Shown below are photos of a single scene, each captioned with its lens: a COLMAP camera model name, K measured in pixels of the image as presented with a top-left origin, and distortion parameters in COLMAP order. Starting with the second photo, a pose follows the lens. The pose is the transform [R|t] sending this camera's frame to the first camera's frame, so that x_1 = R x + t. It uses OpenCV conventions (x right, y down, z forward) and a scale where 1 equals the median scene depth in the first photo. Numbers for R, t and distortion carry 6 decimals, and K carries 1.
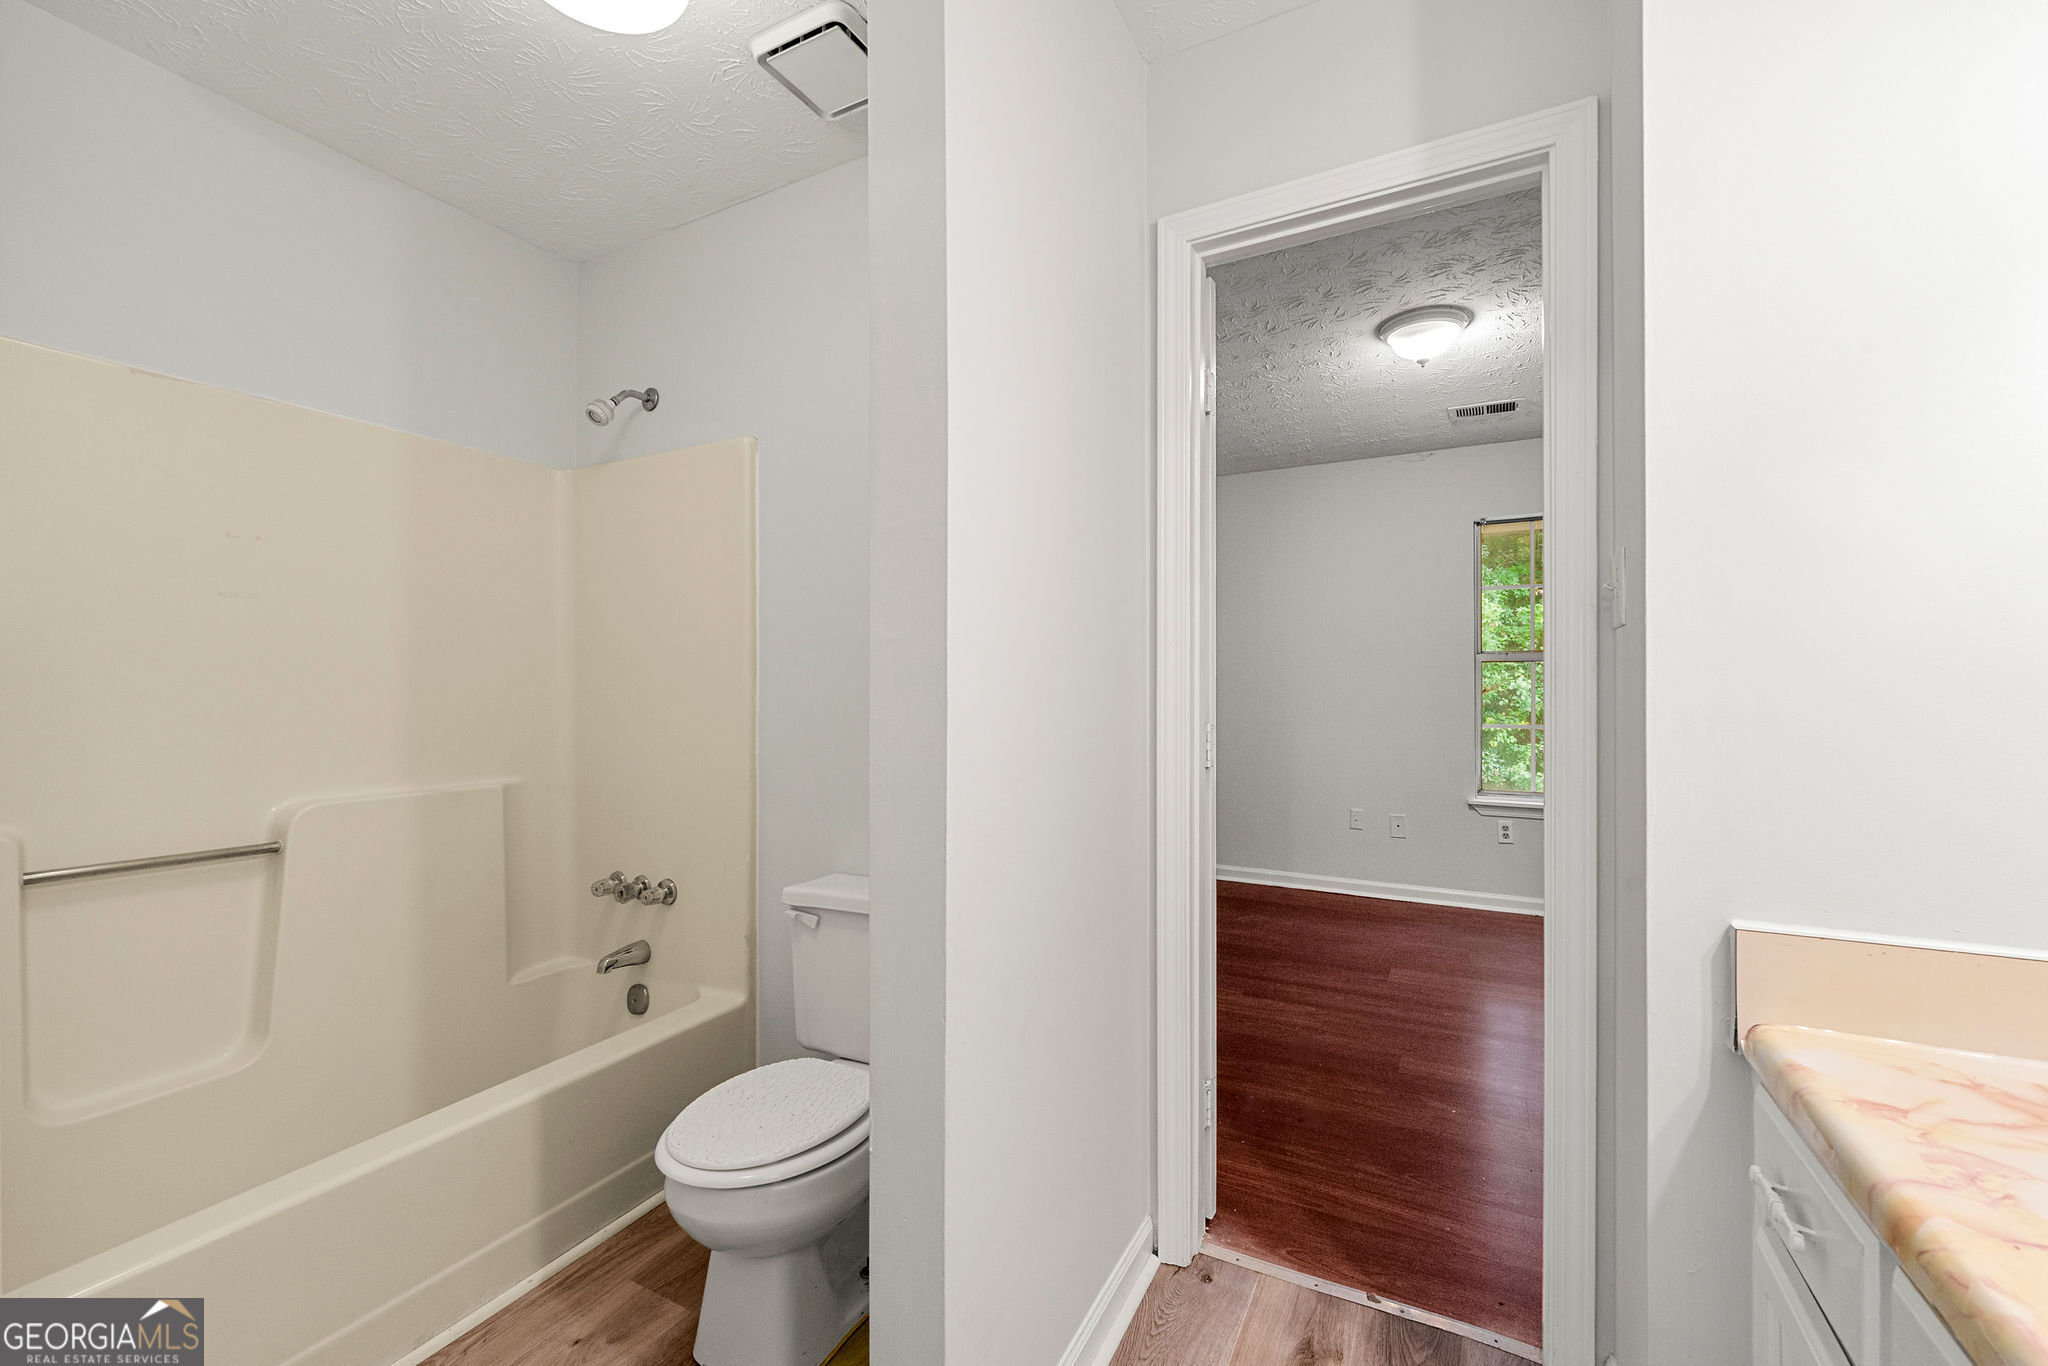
lens RADIAL K [[832.4, 0, 1020.1], [0, 832.4, 683.3], [0, 0, 1]] dist [-0.003850, -0.001209]
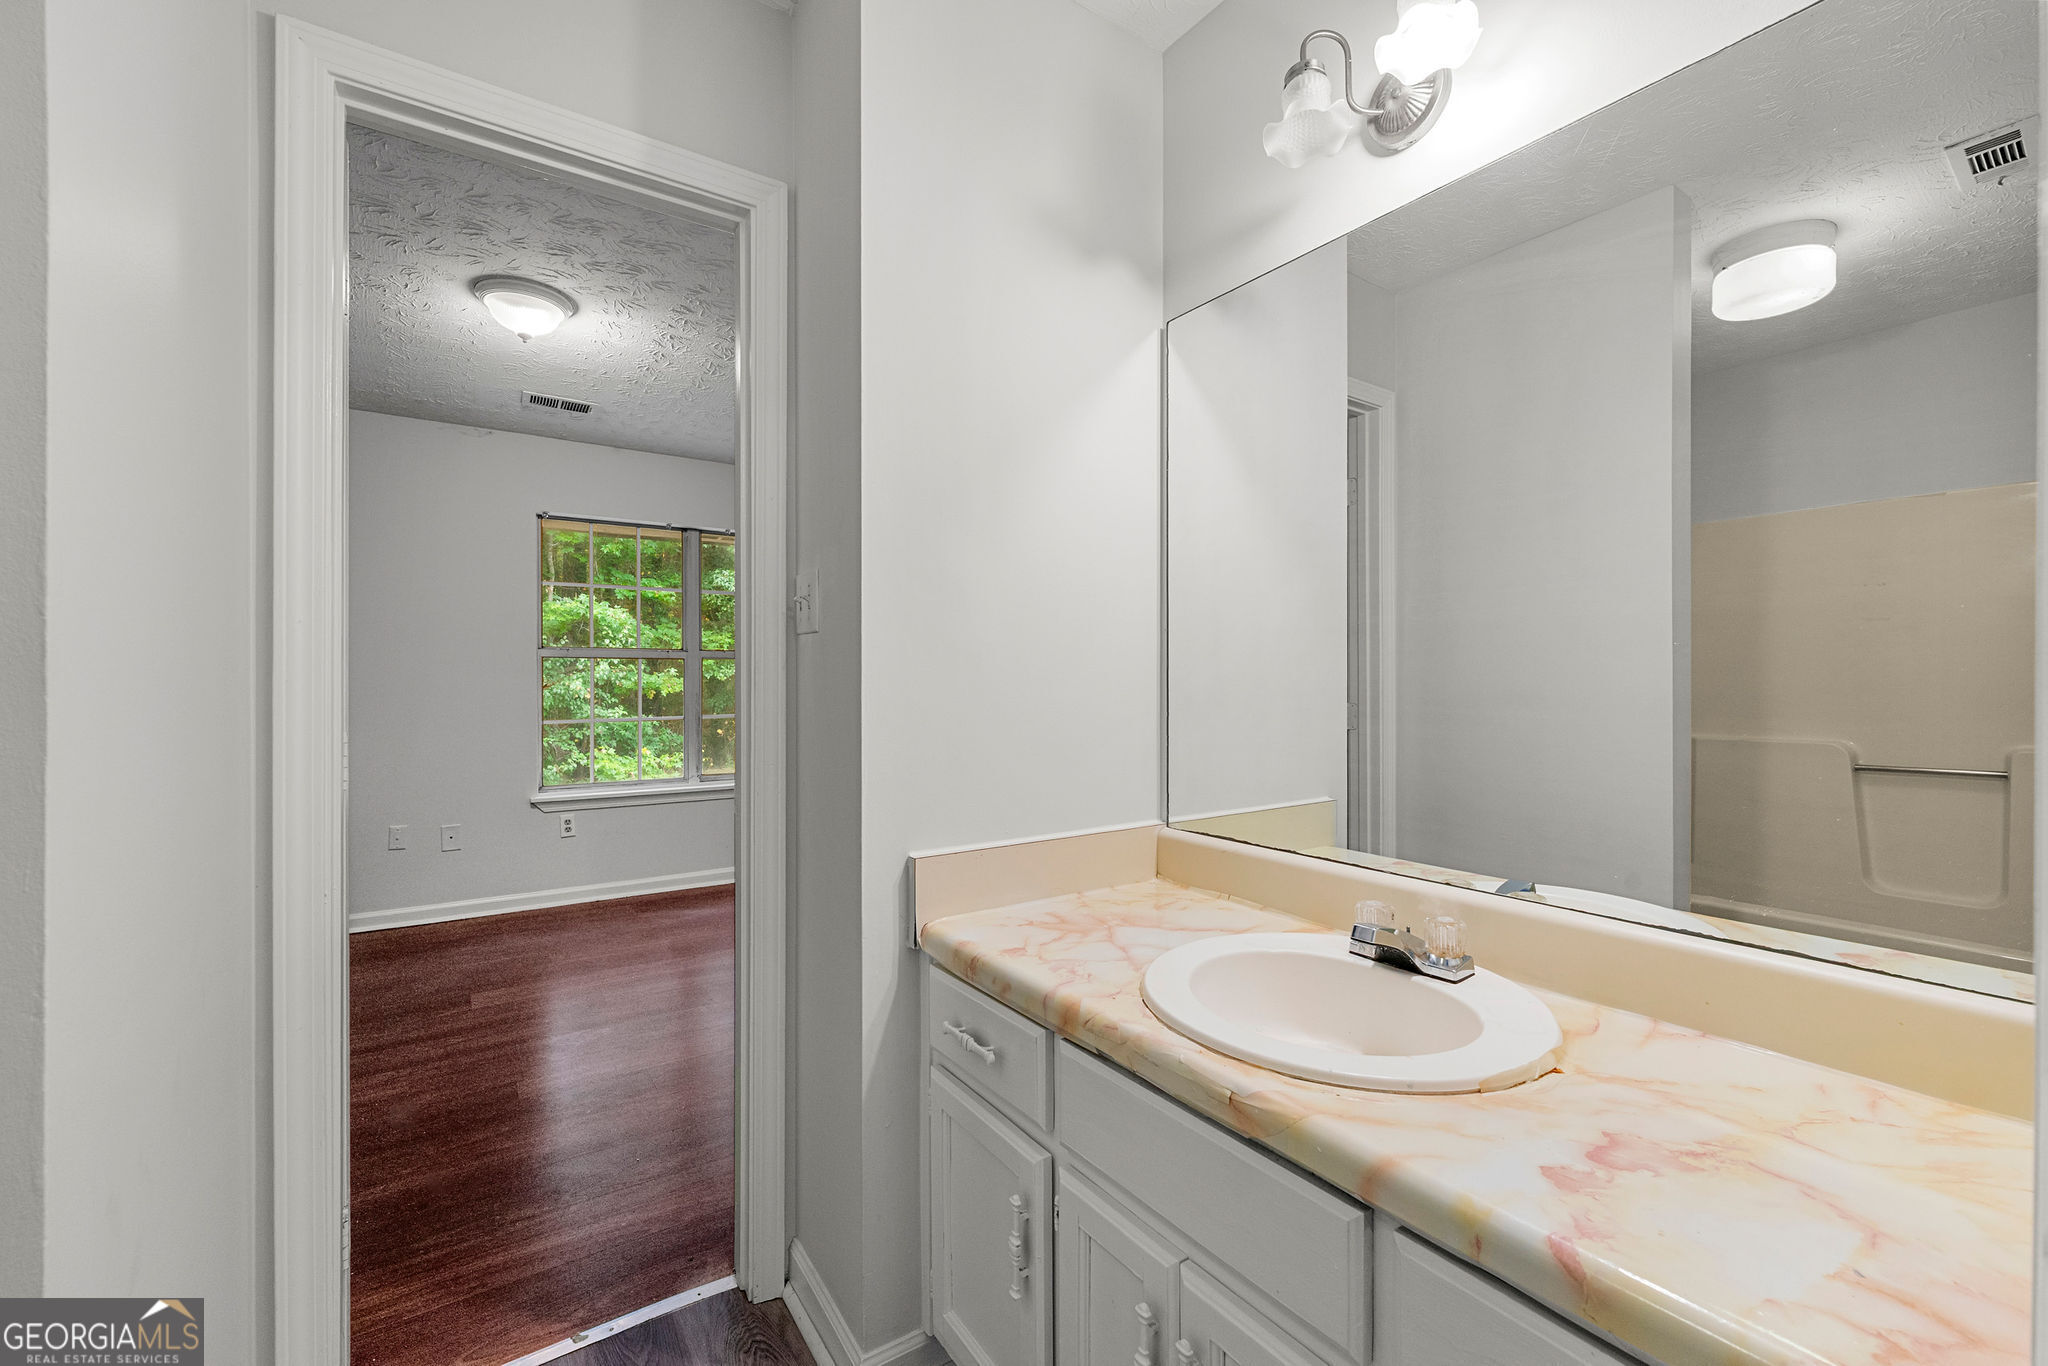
lens RADIAL K [[832.4, 0, 1015.3], [0, 832.4, 678.7], [0, 0, 1]] dist [-0.003850, -0.001209]
pose [[0.454255, 0.003847, 0.890863, -0.111757], [-0.003988, 0.999989, -0.002285, 0.000358], [-0.890863, -0.002514, 0.454266, 0.086242]]
